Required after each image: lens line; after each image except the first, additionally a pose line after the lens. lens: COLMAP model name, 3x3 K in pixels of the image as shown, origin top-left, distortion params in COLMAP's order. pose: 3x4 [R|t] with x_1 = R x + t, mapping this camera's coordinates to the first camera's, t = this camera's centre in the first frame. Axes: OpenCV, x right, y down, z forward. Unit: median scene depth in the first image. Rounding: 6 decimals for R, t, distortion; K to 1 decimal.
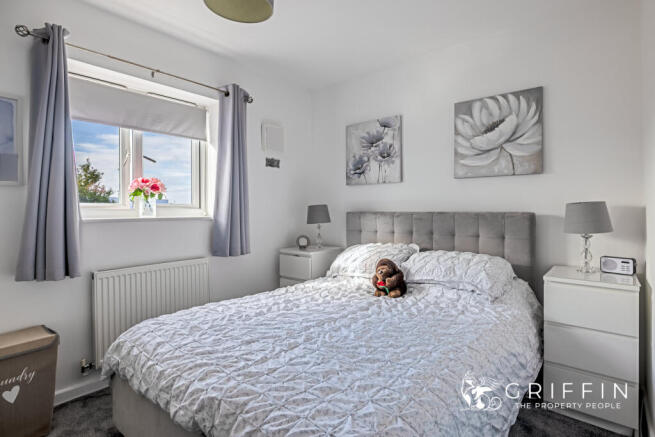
lens RADIAL K [[337.2, 0, 327.3], [0, 337.2, 214.2], [0, 0, 1]] dist [-0.000501, 0.000436]
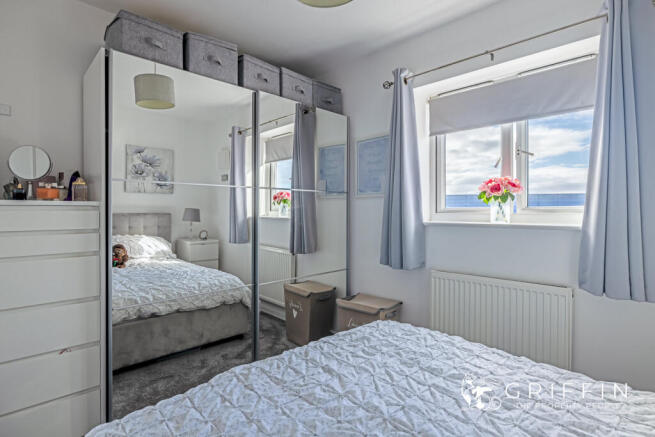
lens RADIAL K [[337.2, 0, 327.2], [0, 337.2, 215.9], [0, 0, 1]] dist [-0.000501, 0.000436]
pose [[-0.098410, 0.013527, -0.995054, 0.362299], [-0.017786, 0.999724, 0.015349, -0.014352], [0.994987, 0.019208, -0.098143, 0.637326]]
